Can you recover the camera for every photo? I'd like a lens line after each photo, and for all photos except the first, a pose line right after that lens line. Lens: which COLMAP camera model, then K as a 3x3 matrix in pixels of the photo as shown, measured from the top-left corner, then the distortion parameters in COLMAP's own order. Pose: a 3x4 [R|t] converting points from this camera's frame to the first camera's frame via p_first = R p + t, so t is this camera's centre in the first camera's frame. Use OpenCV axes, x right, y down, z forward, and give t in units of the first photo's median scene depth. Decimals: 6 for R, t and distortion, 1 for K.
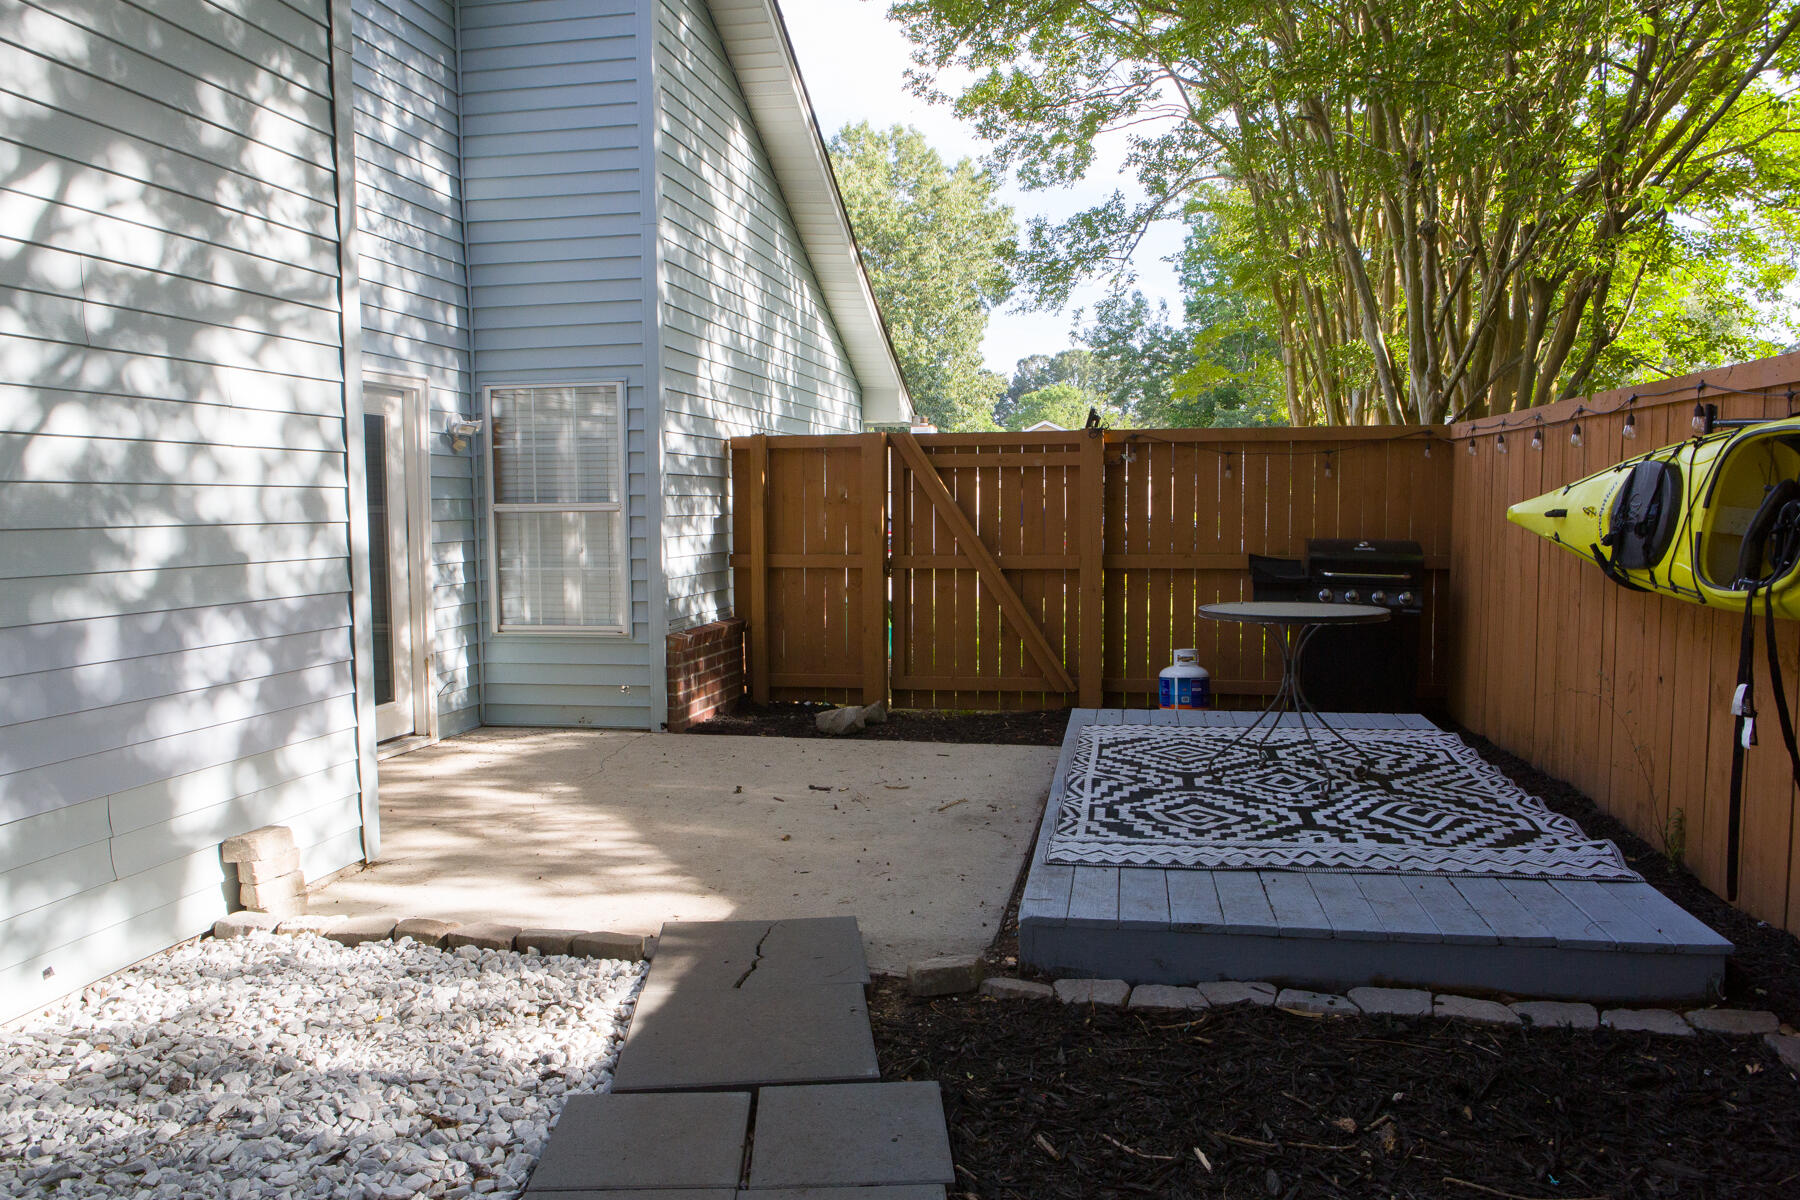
lens RADIAL K [[1321.8, 0, 900.0], [0, 1321.8, 600.0], [0, 0, 1]] dist [-0.067730, 0.006058]
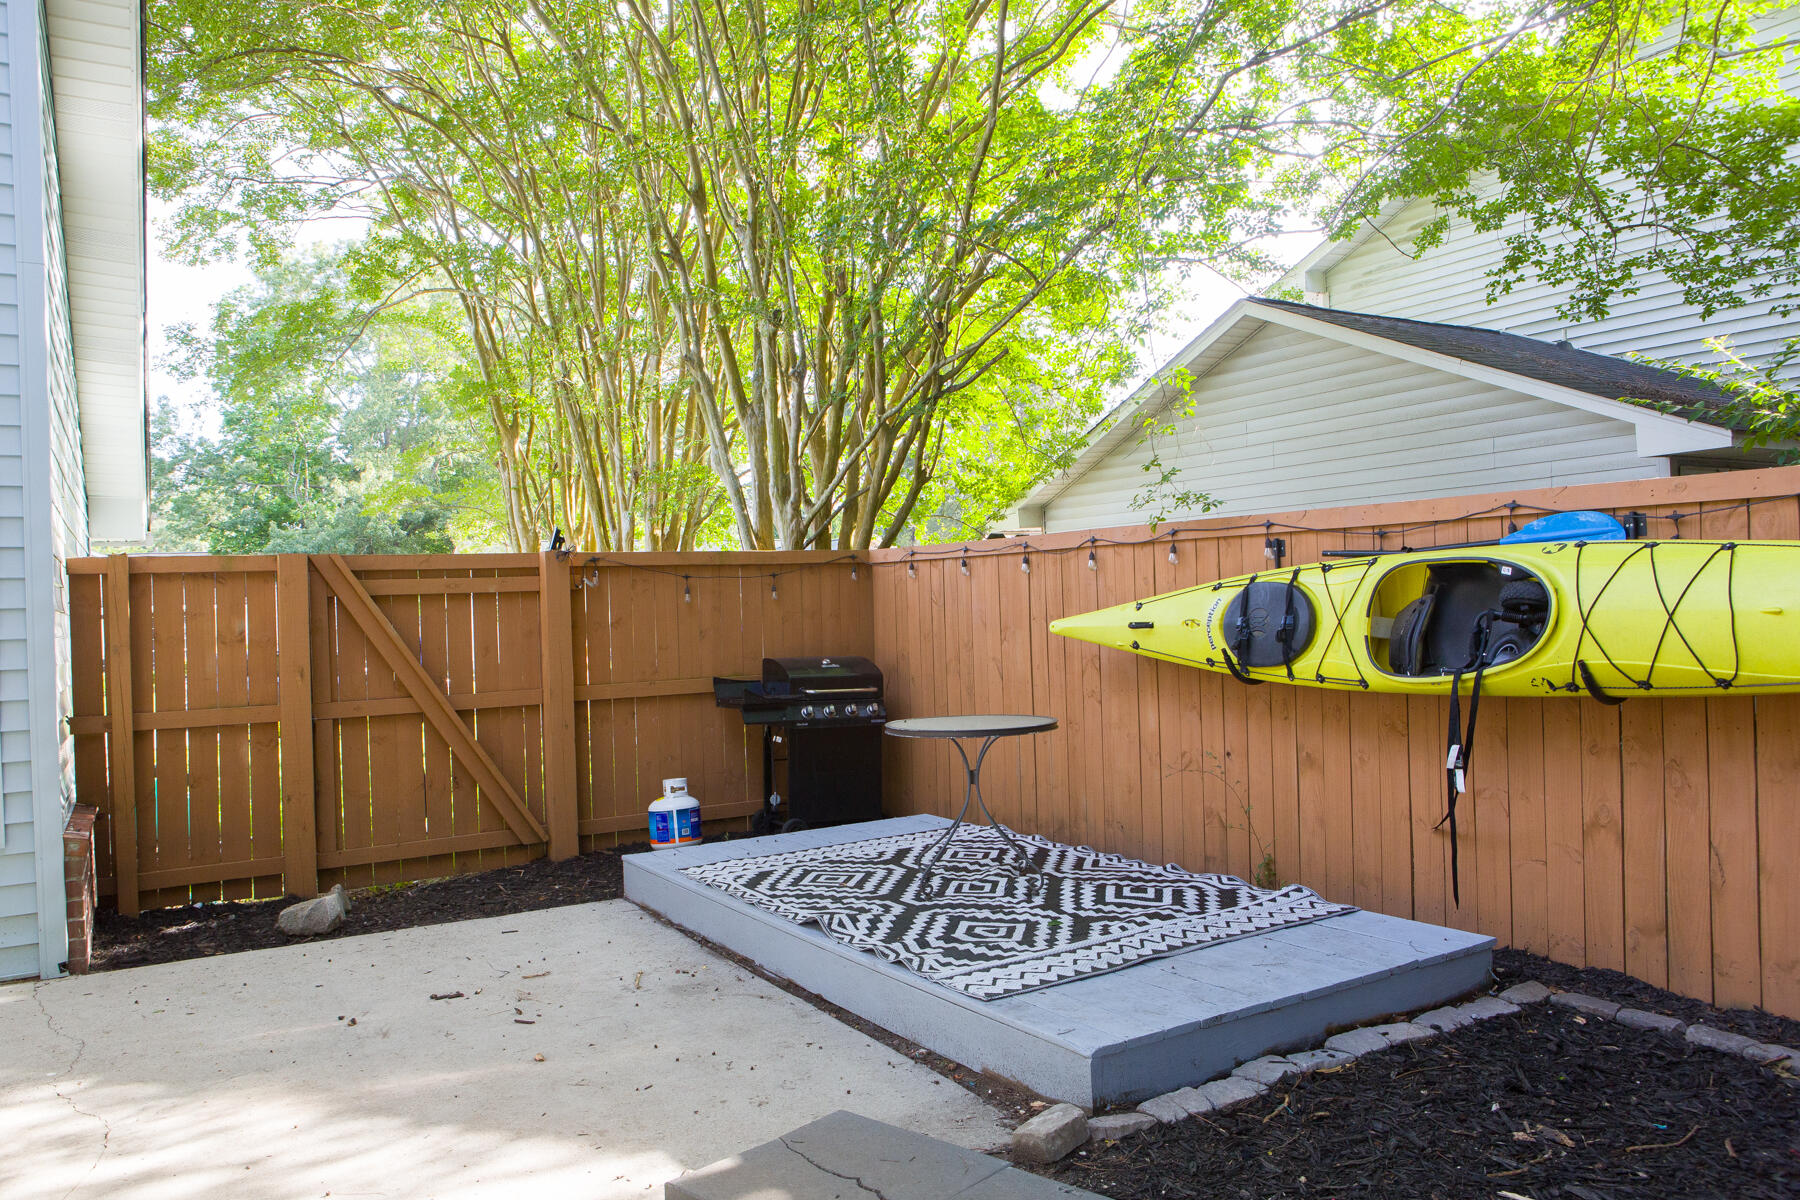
lens RADIAL K [[1319.1, 0, 900.0], [0, 1319.1, 600.0], [0, 0, 1]] dist [-0.020343, -0.000199]
pose [[0.725962, -0.012769, 0.687617, -0.559825], [0.076958, 0.995056, -0.062771, -0.034850], [-0.683416, 0.098487, 0.723356, 0.296768]]
